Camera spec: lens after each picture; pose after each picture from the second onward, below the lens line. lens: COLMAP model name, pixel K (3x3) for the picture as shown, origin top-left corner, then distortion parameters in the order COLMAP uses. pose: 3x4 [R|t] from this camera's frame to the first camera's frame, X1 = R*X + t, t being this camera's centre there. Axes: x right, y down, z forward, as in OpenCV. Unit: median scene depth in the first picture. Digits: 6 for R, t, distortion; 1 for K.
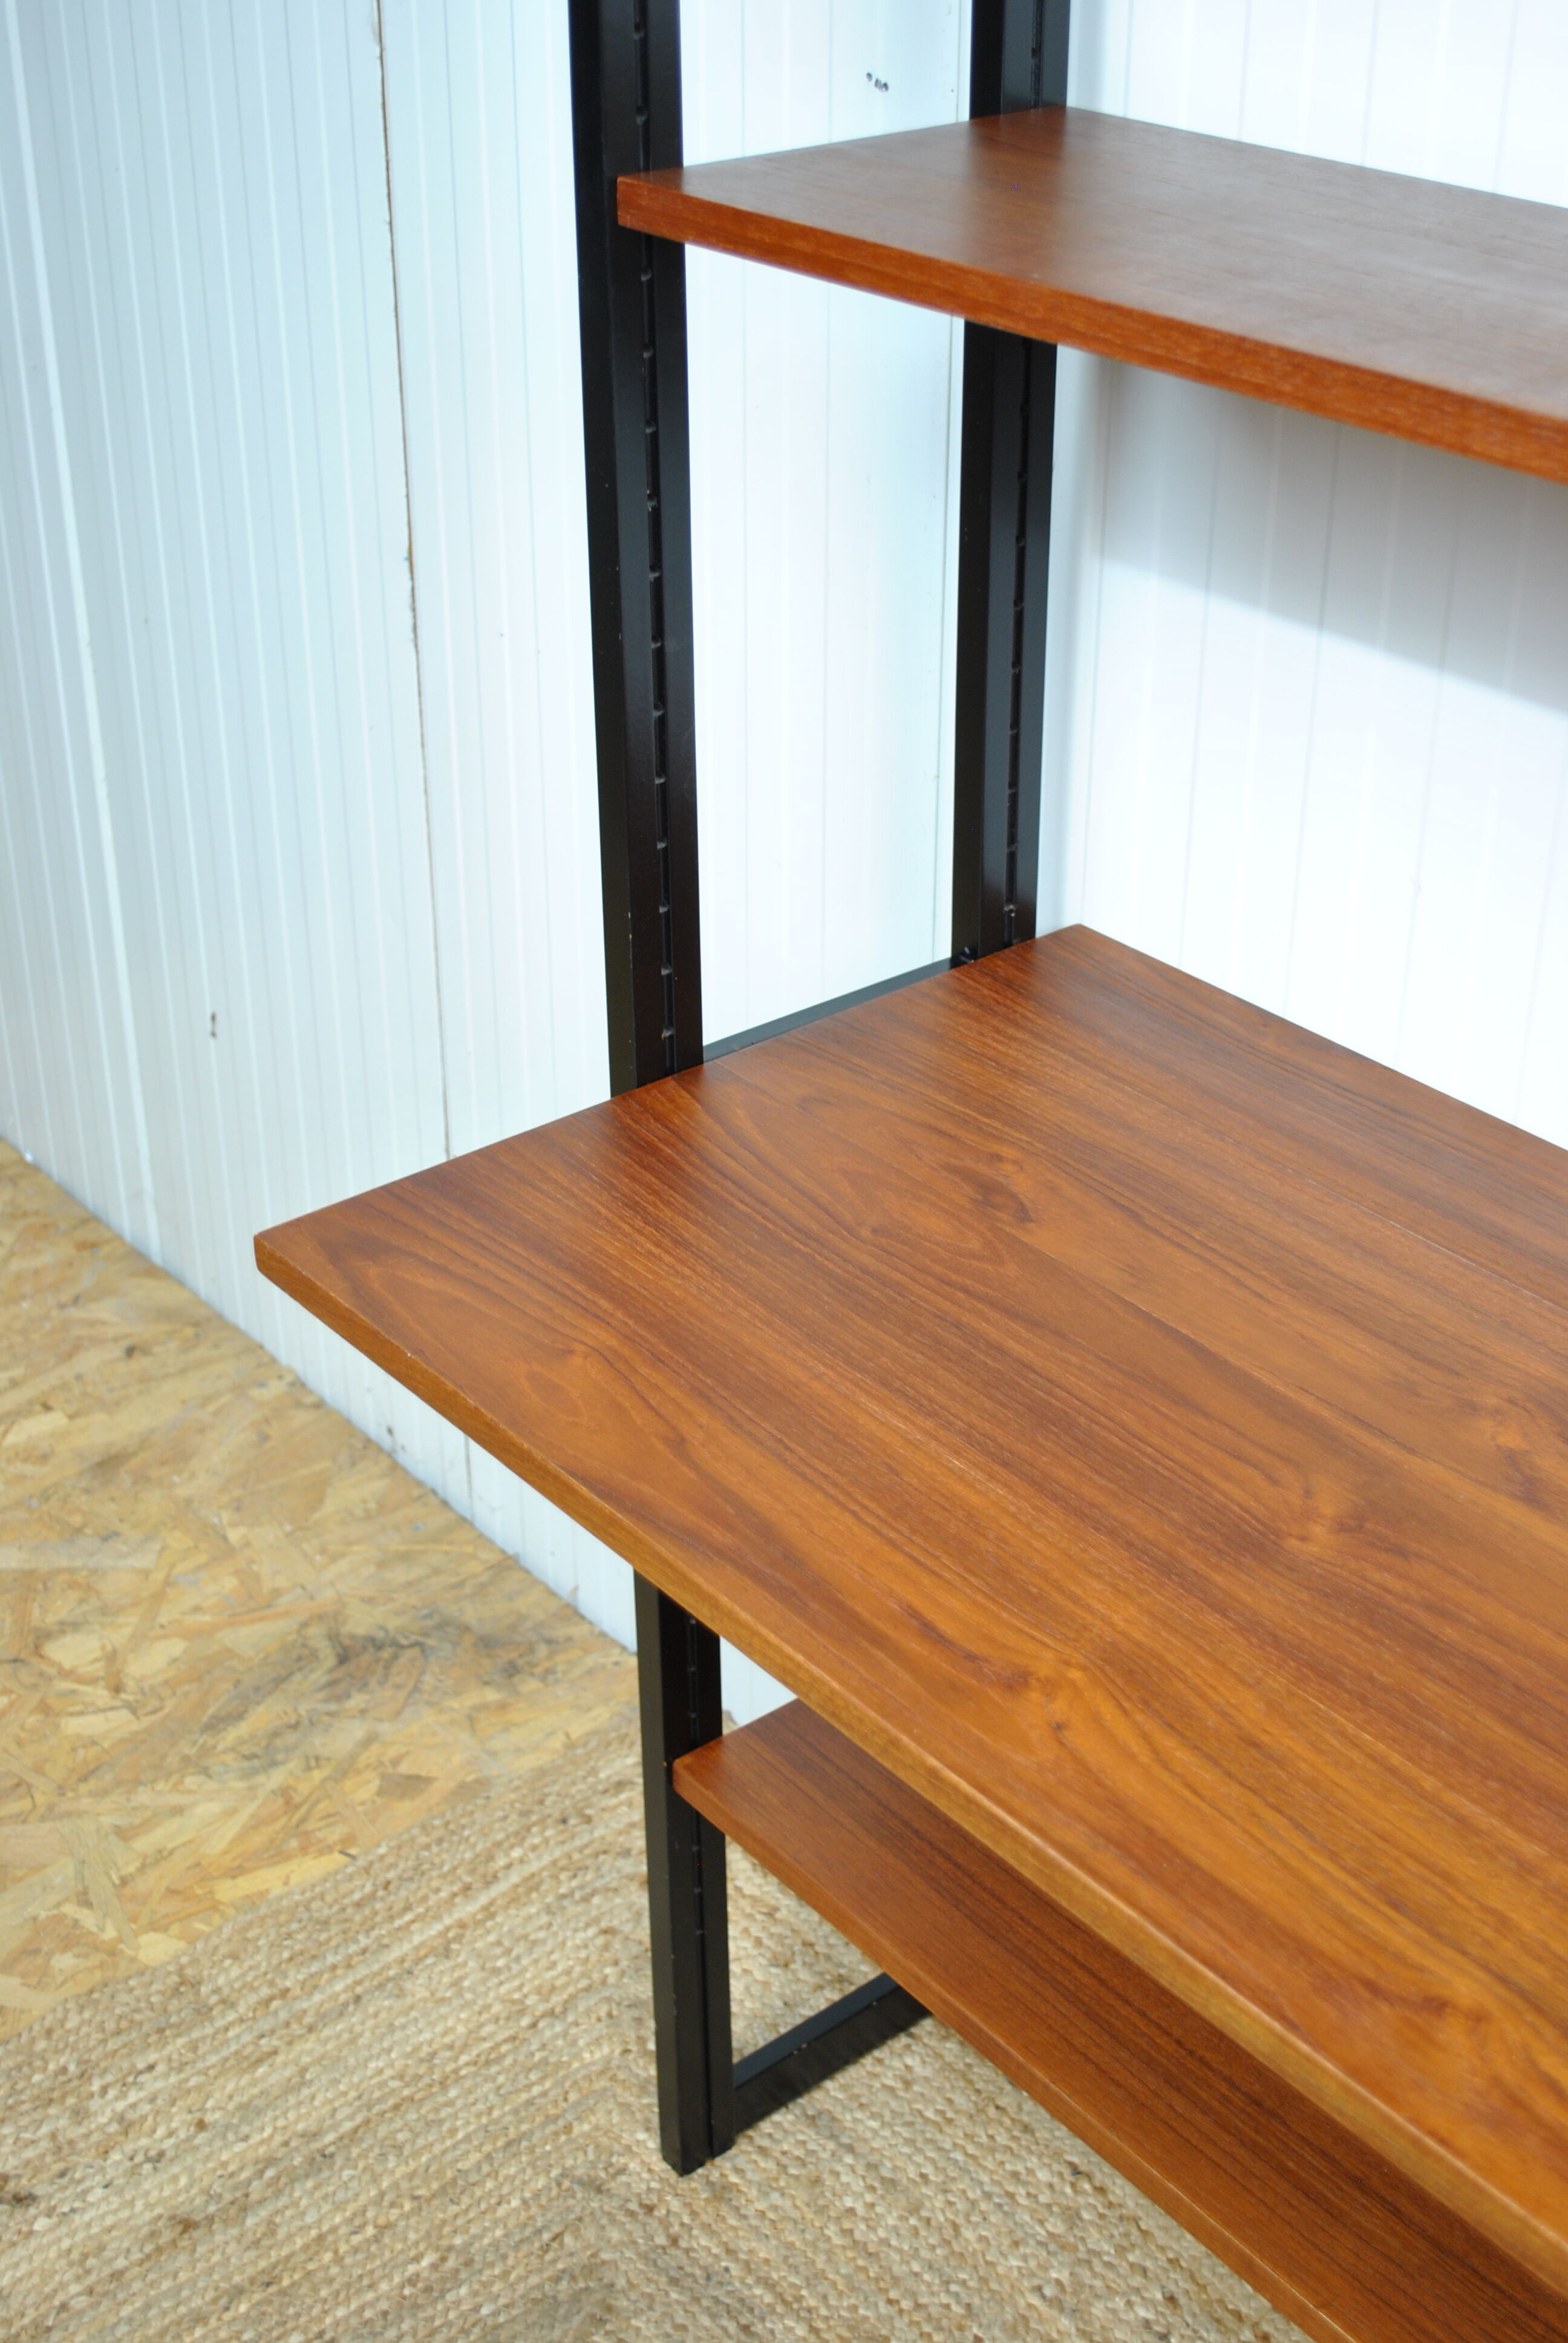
lens RADIAL K [[2931.6, 0, 803.9], [0, 2931.6, 1171.9], [0, 0, 1]] dist [-0.063949, 0.000000]
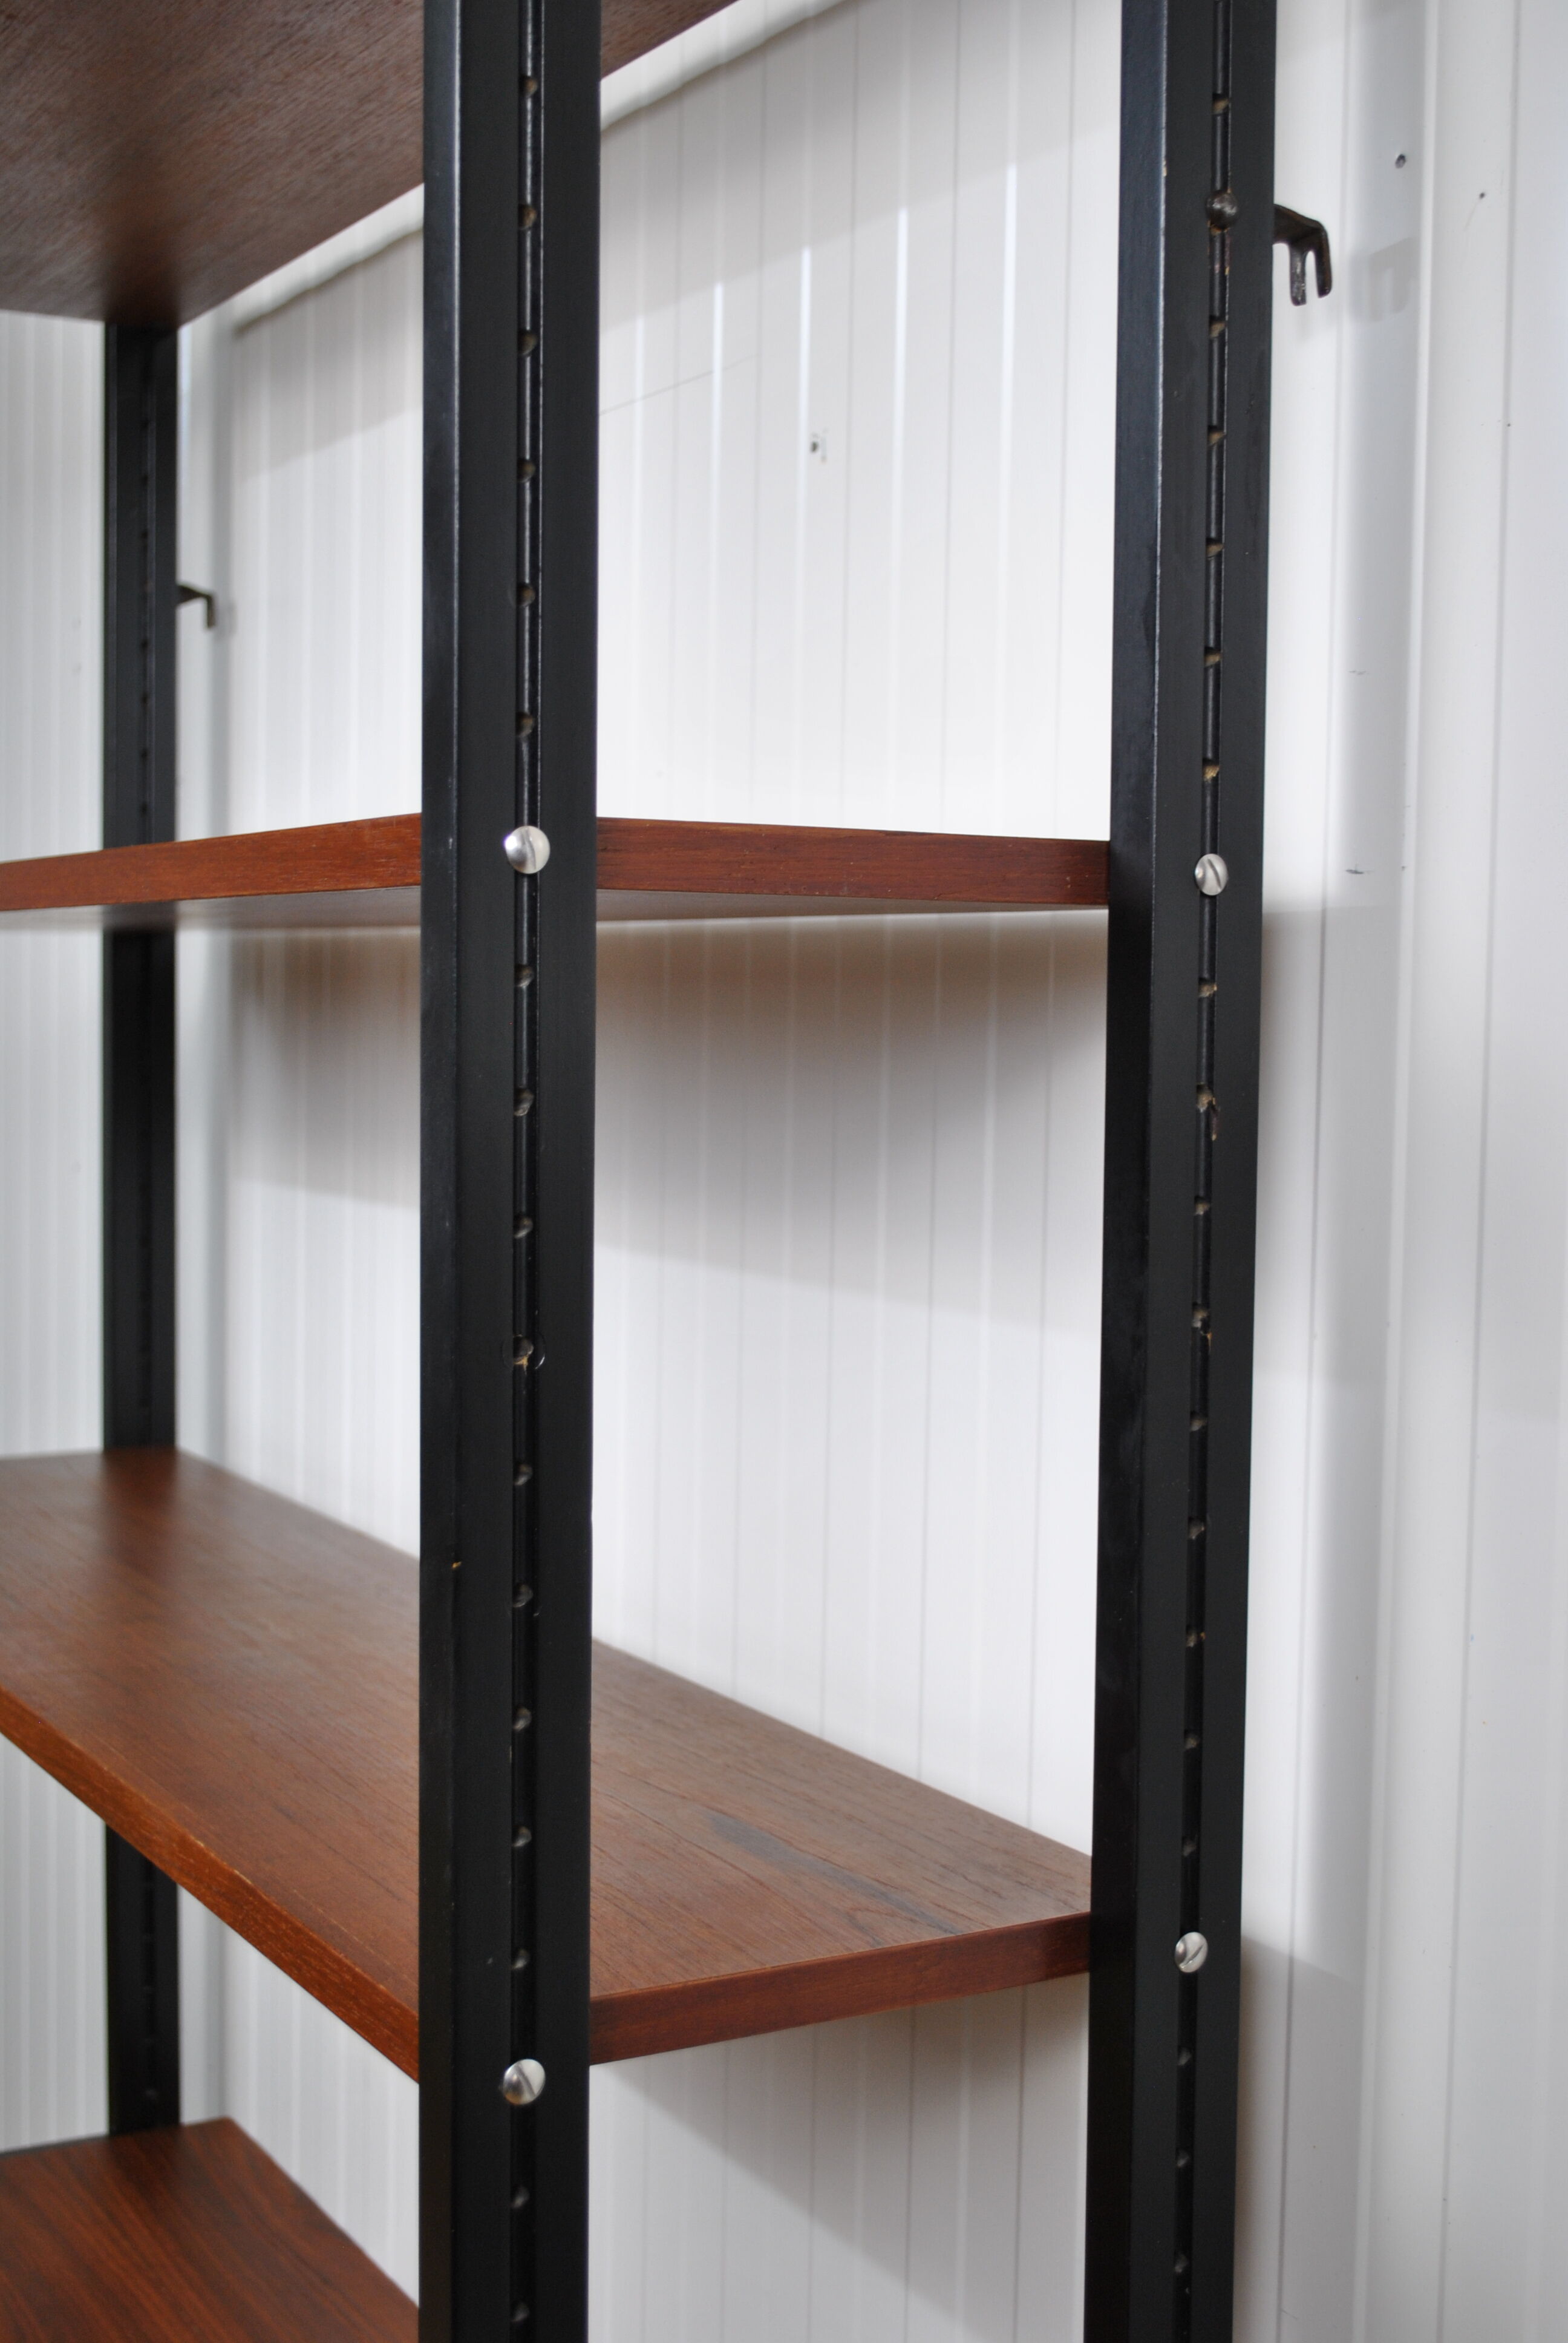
lens RADIAL K [[2931.6, 0, 764.5], [0, 2931.6, 1192.7], [0, 0, 1]] dist [-0.063949, 0.000000]
pose [[0.986161, 0.026659, -0.163630, 0.381917], [-0.094675, 0.900780, -0.423830, 0.044081], [0.136096, 0.433456, 0.890839, -0.130880]]
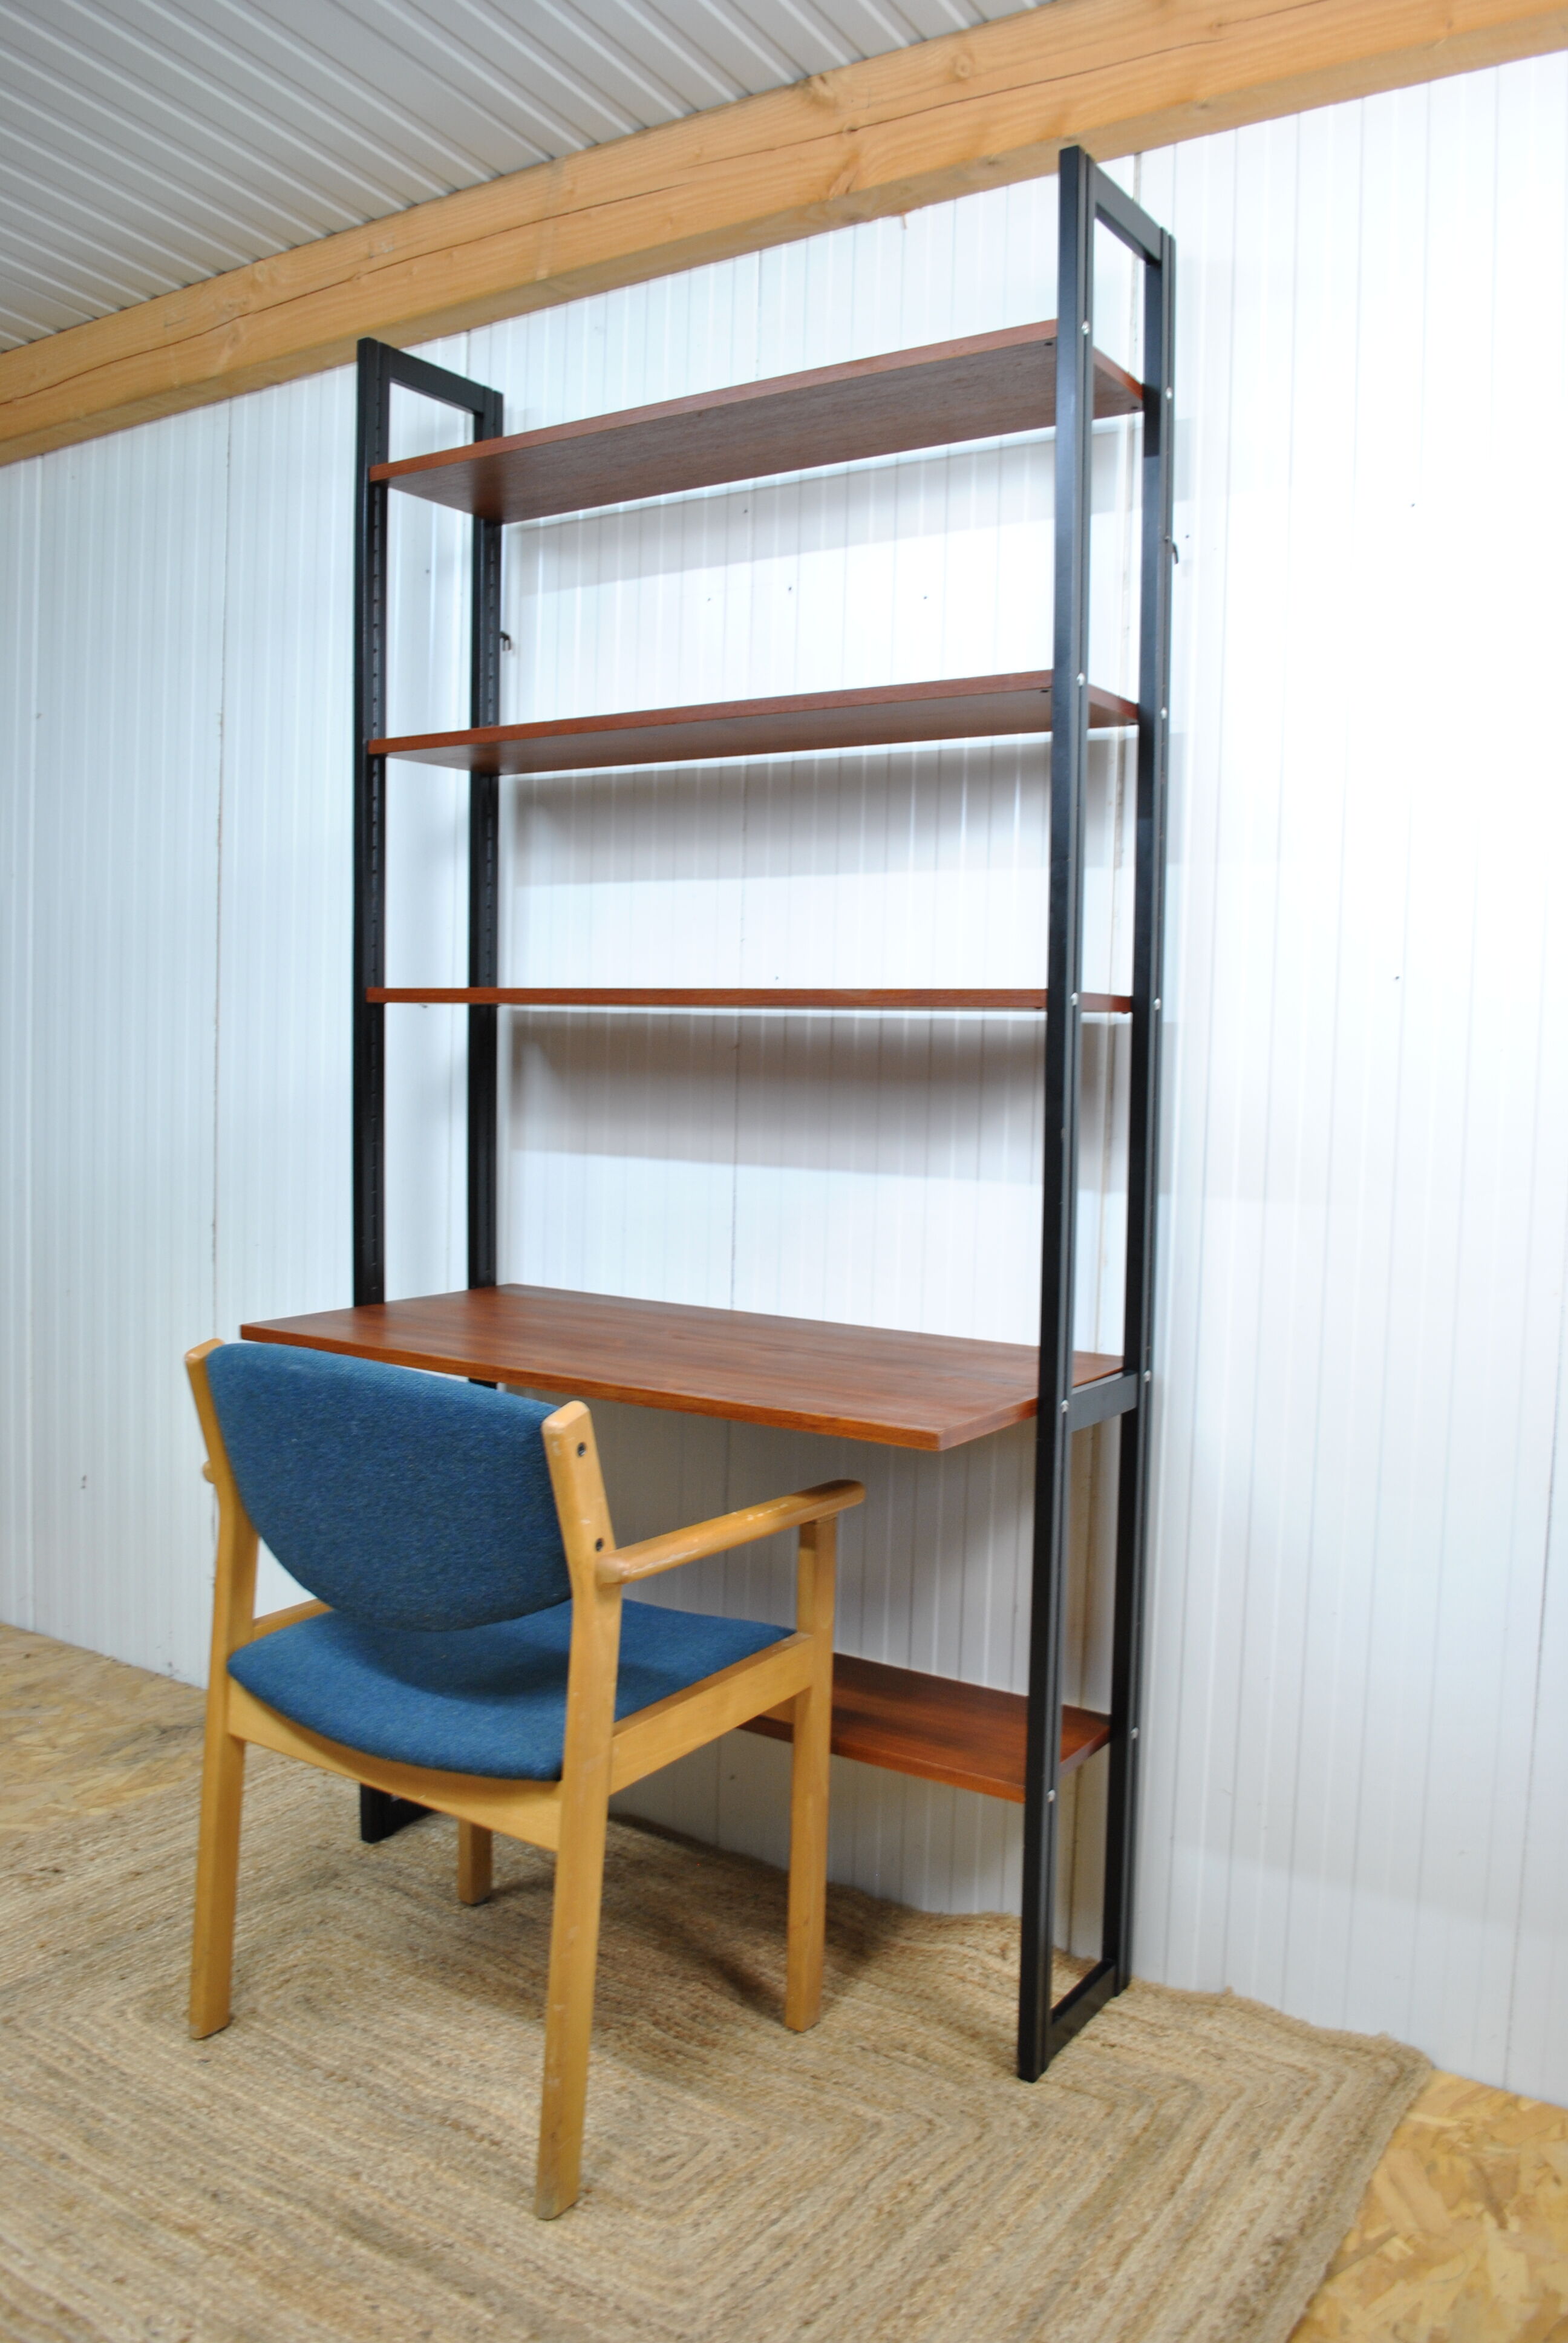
lens RADIAL K [[1842.6, 0, 791.8], [0, 1842.6, 1176.1], [0, 0, 1]] dist [-0.092596, 0.021282]
pose [[0.954872, 0.004685, 0.296981, -0.128425], [0.122519, 0.904634, -0.408200, 0.441654], [-0.270571, 0.426164, 0.863235, -0.477088]]
